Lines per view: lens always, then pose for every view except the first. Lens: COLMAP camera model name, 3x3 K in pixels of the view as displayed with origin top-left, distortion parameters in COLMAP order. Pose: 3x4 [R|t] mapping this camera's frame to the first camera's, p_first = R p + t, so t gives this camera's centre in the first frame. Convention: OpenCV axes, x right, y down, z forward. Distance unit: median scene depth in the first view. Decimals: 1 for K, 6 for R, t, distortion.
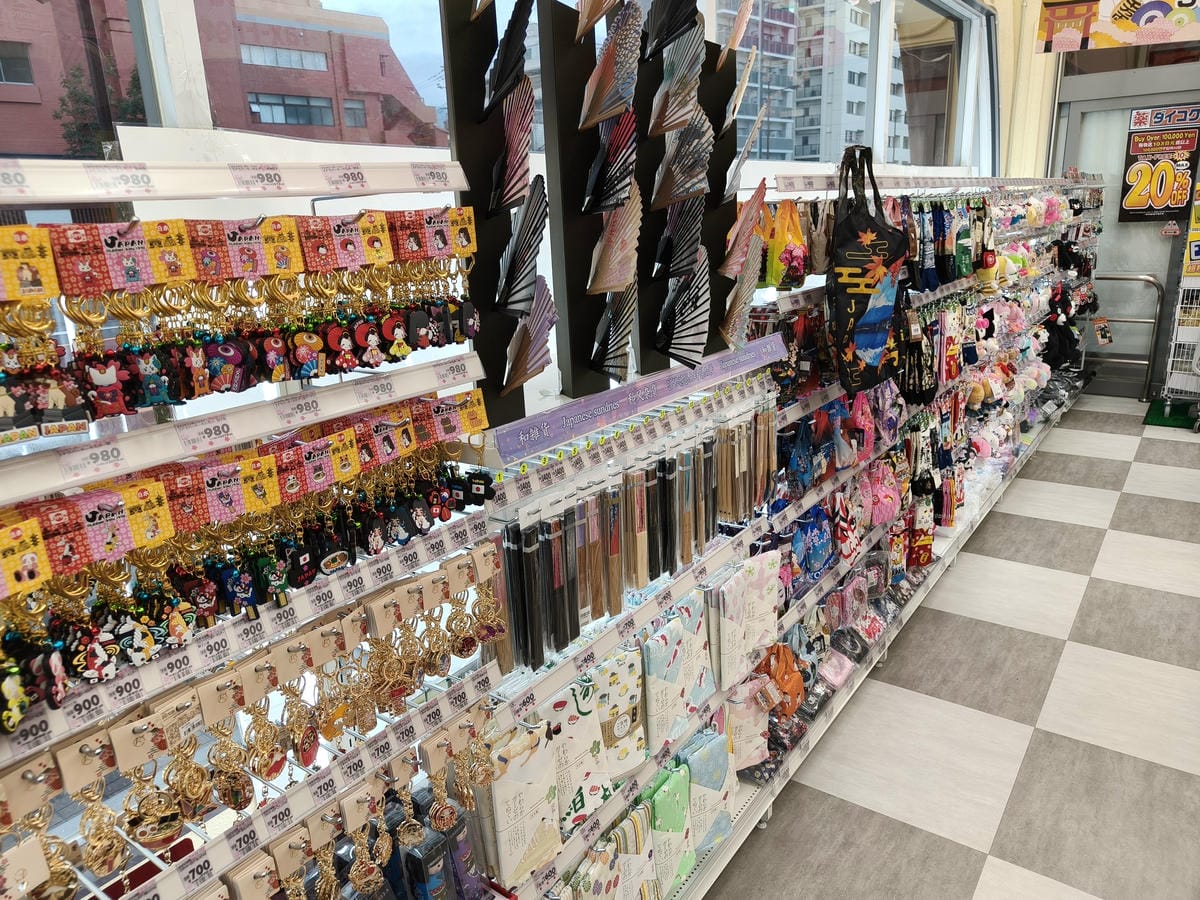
lens RADIAL K [[836.6, 0, 597.6], [0, 836.6, 446.6], [0, 0, 1]] dist [0.002379, 0.001819]
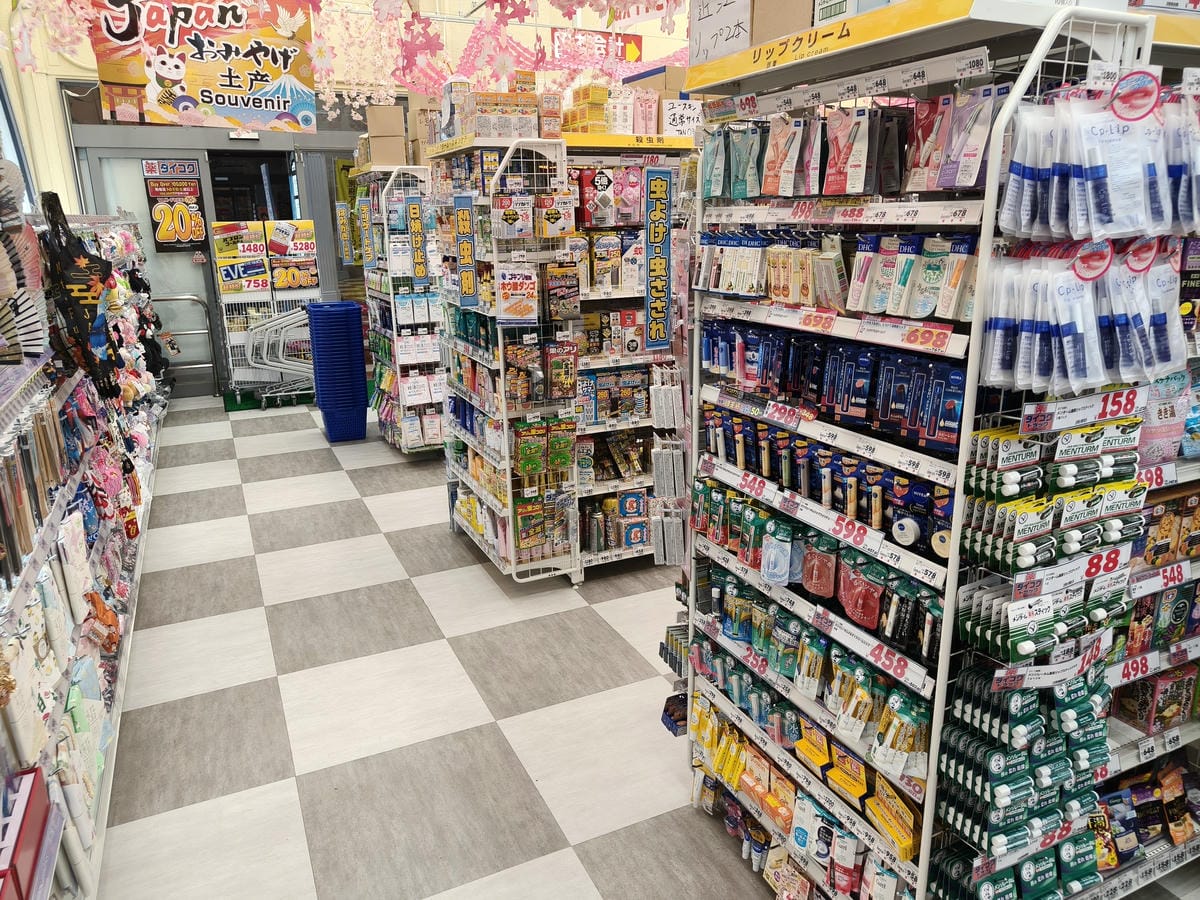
lens RADIAL K [[836.6, 0, 597.6], [0, 836.6, 446.6], [0, 0, 1]] dist [0.002379, 0.001819]
pose [[0.484246, -0.206270, 0.850269, -0.252513], [0.237368, 0.966337, 0.099241, 0.050513], [-0.842117, 0.153769, 0.516907, -0.174489]]
